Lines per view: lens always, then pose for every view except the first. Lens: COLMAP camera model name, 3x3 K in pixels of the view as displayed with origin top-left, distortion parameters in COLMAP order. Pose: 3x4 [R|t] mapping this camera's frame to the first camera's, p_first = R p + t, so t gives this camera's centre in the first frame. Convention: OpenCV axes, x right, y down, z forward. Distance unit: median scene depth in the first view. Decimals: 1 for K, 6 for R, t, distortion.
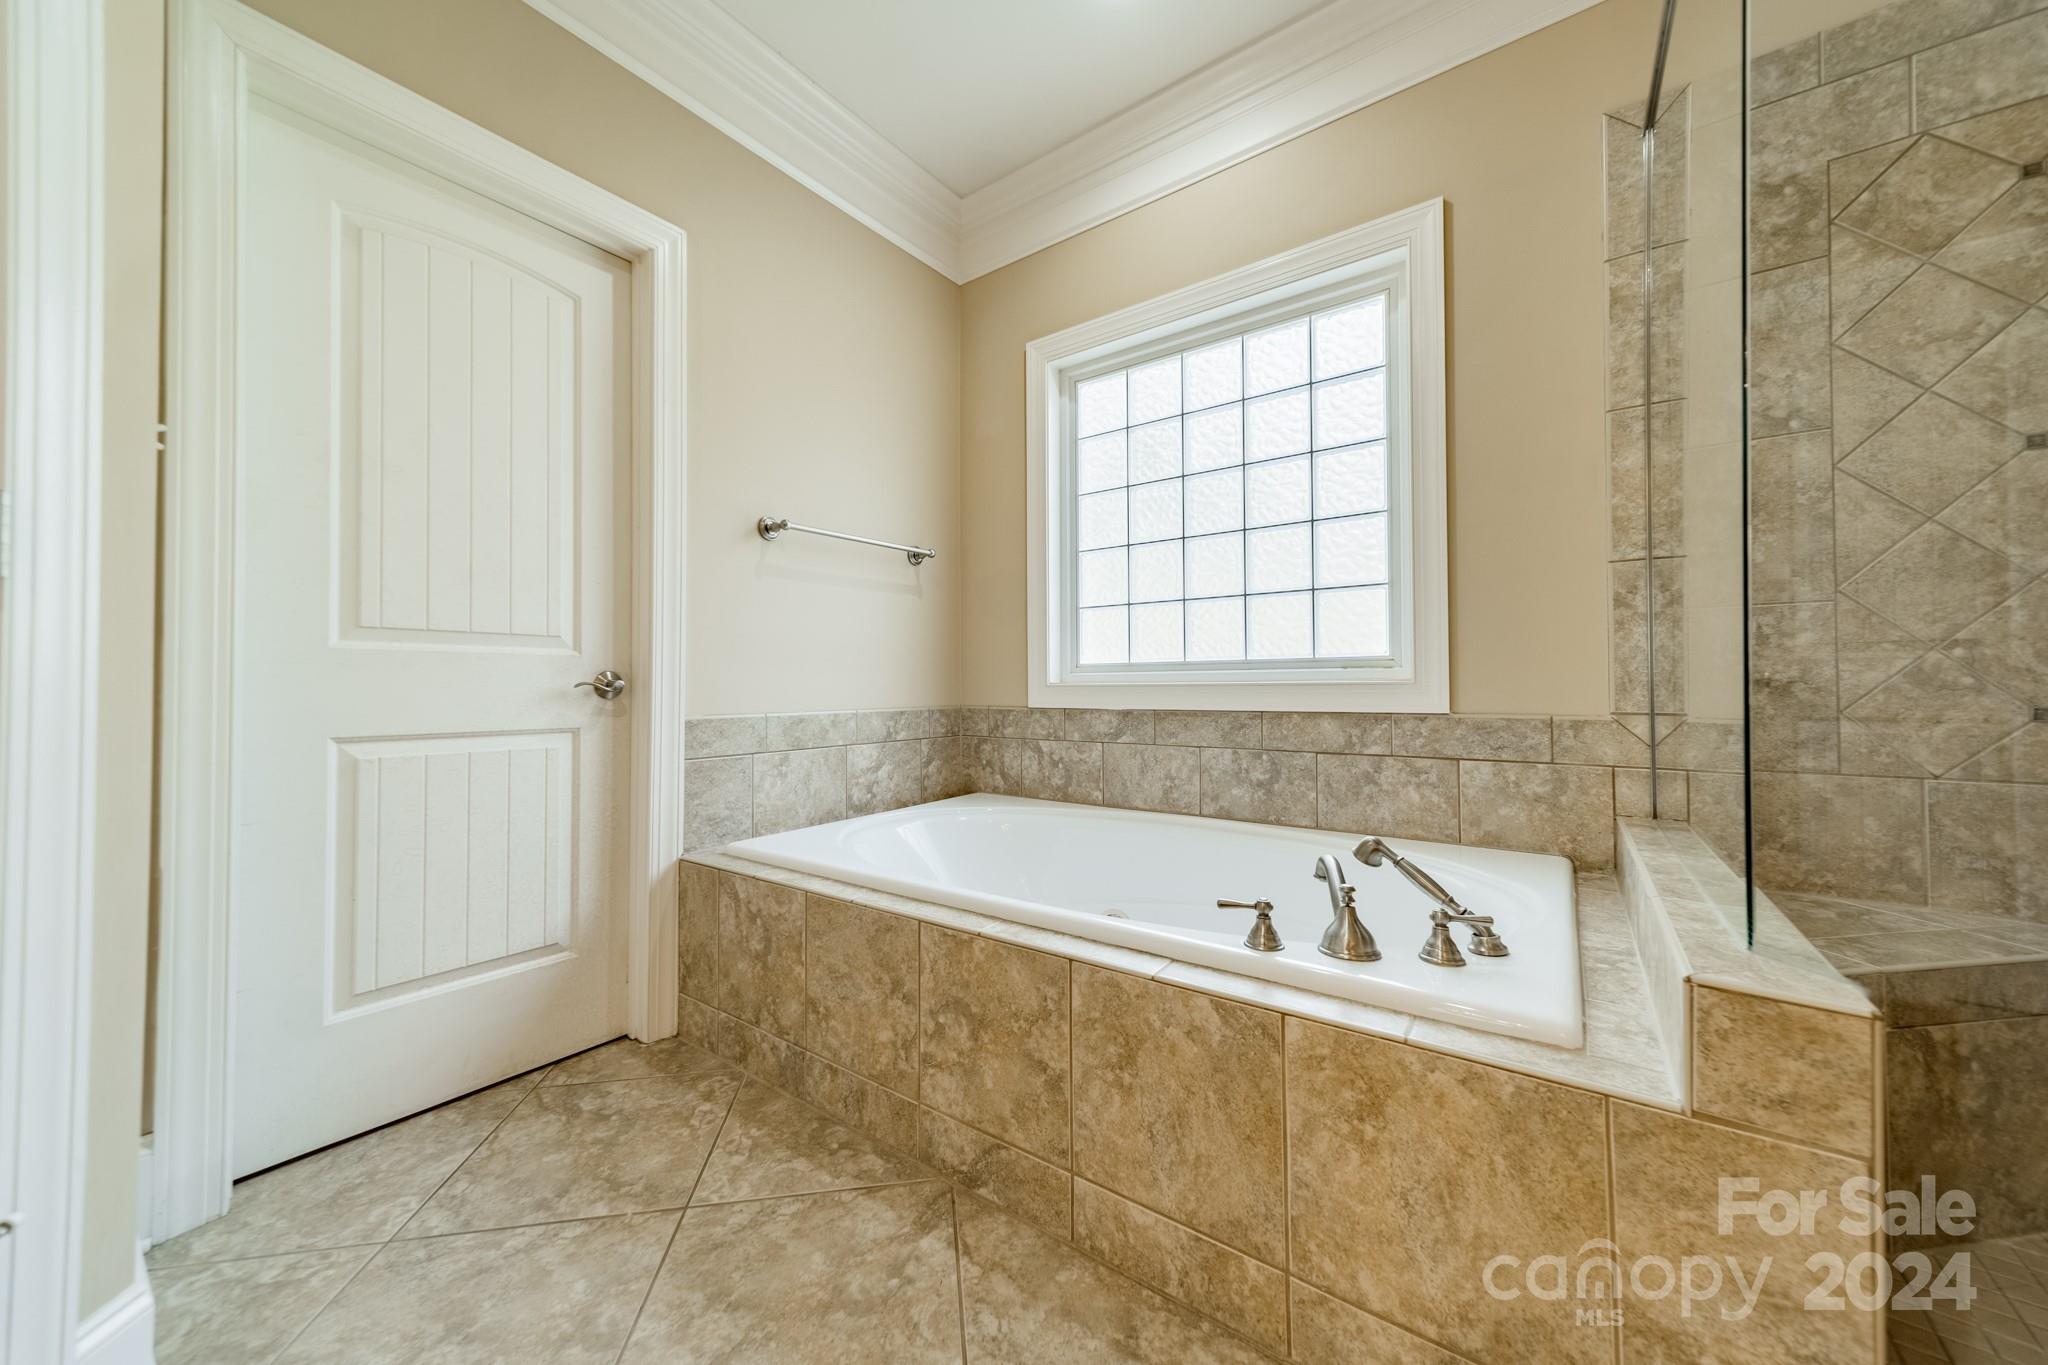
lens RADIAL K [[733.8, 0, 1024.7], [0, 733.8, 671.3], [0, 0, 1]] dist [0.005874, 0.000543]
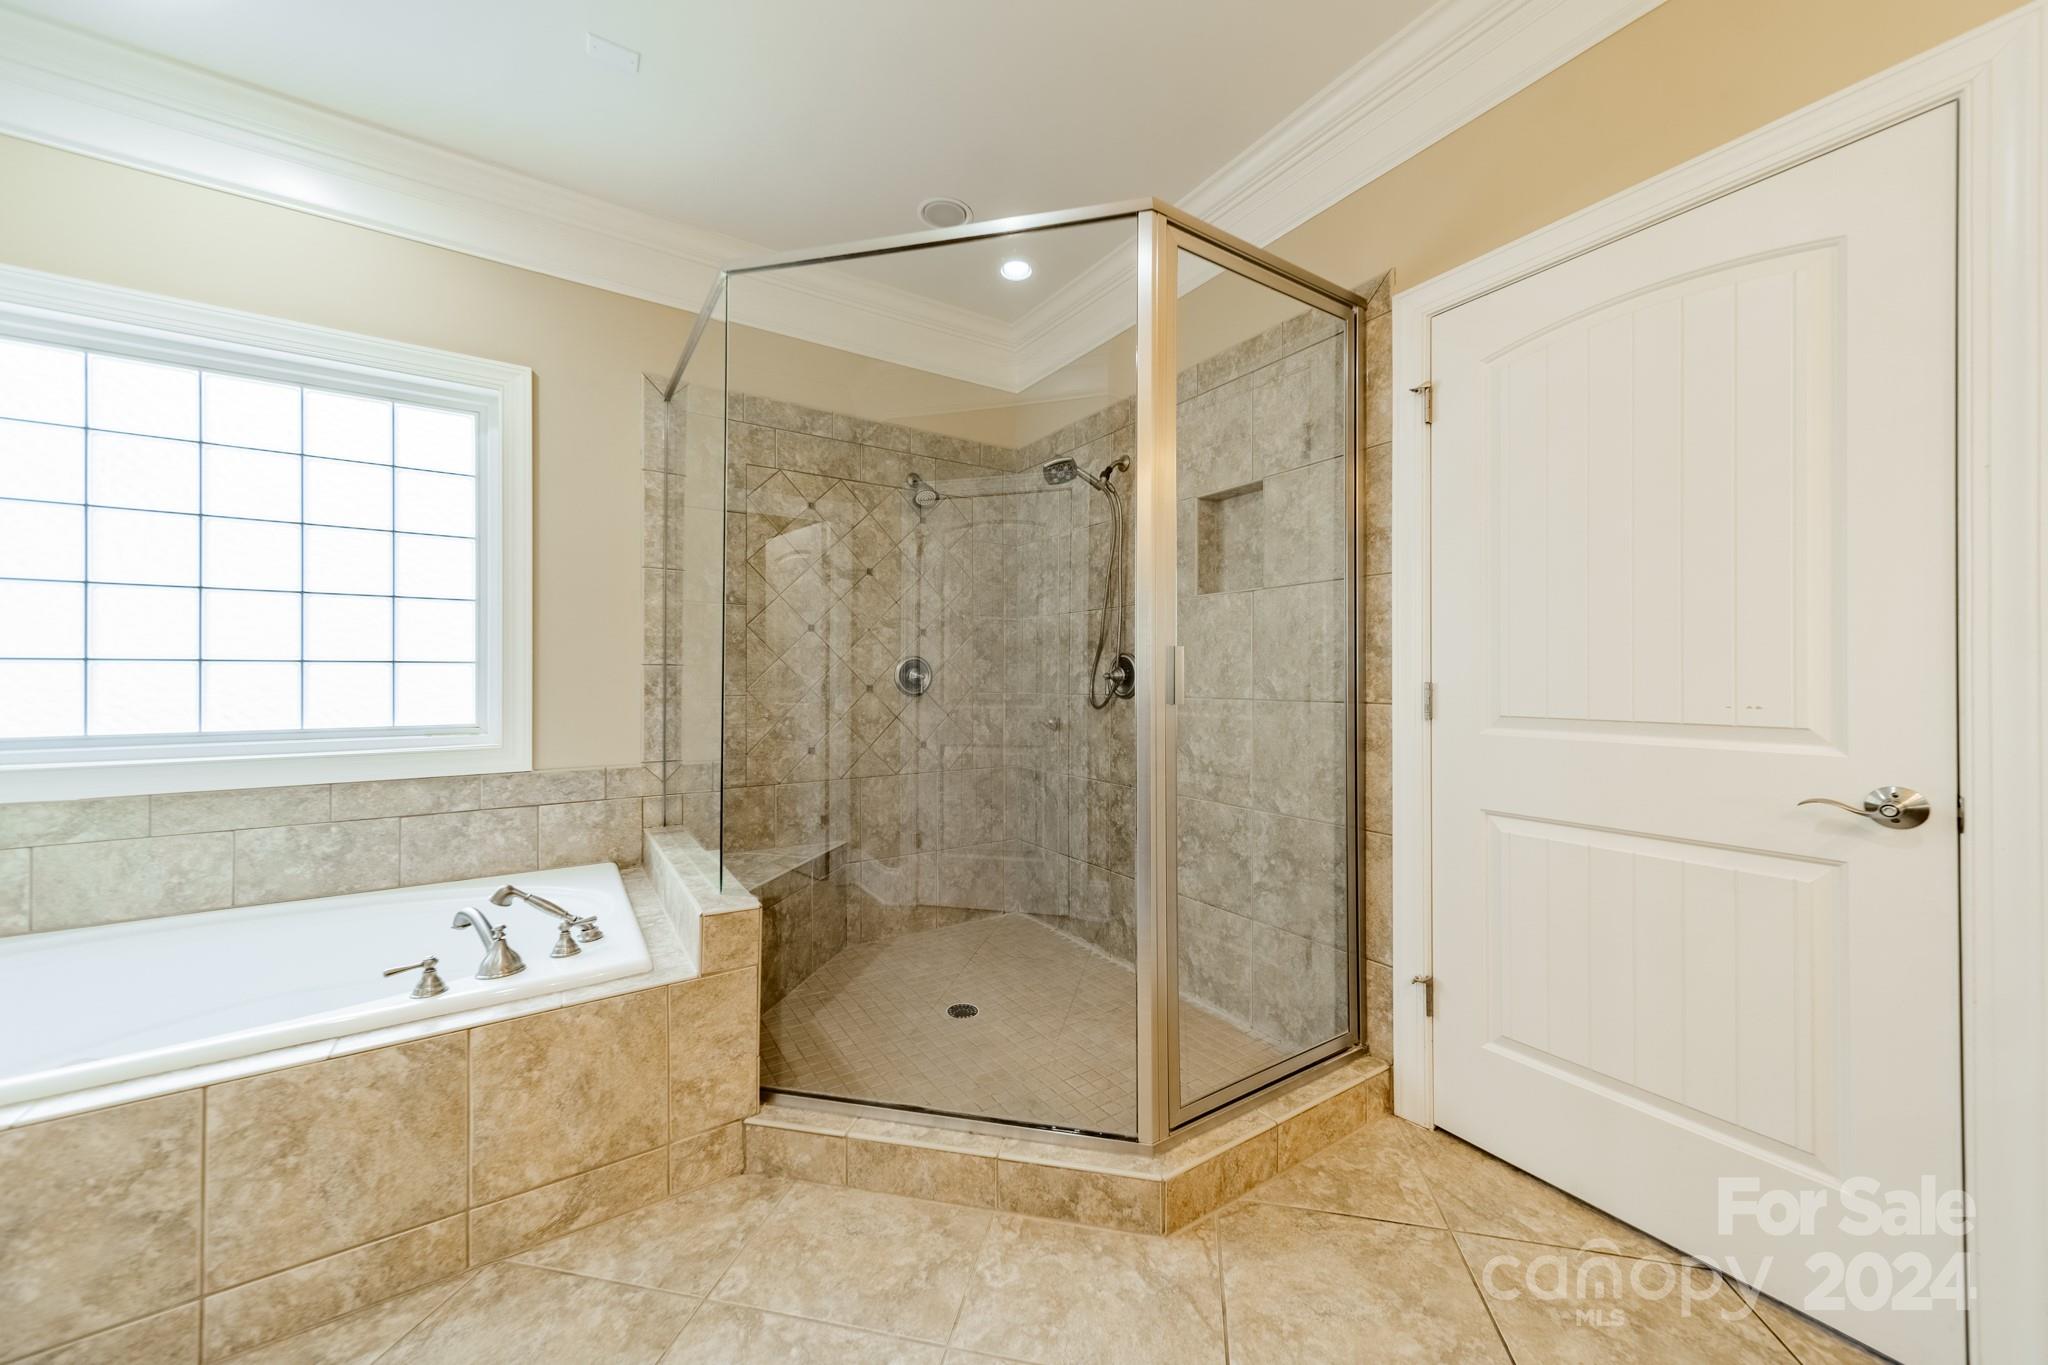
lens RADIAL K [[733.8, 0, 1028.3], [0, 733.8, 674.2], [0, 0, 1]] dist [0.005874, 0.000543]
pose [[0.352122, 0.006142, 0.935934, -0.384299], [-0.016851, 0.999858, -0.000221, -0.149723], [-0.935802, -0.015694, 0.352175, -0.316781]]
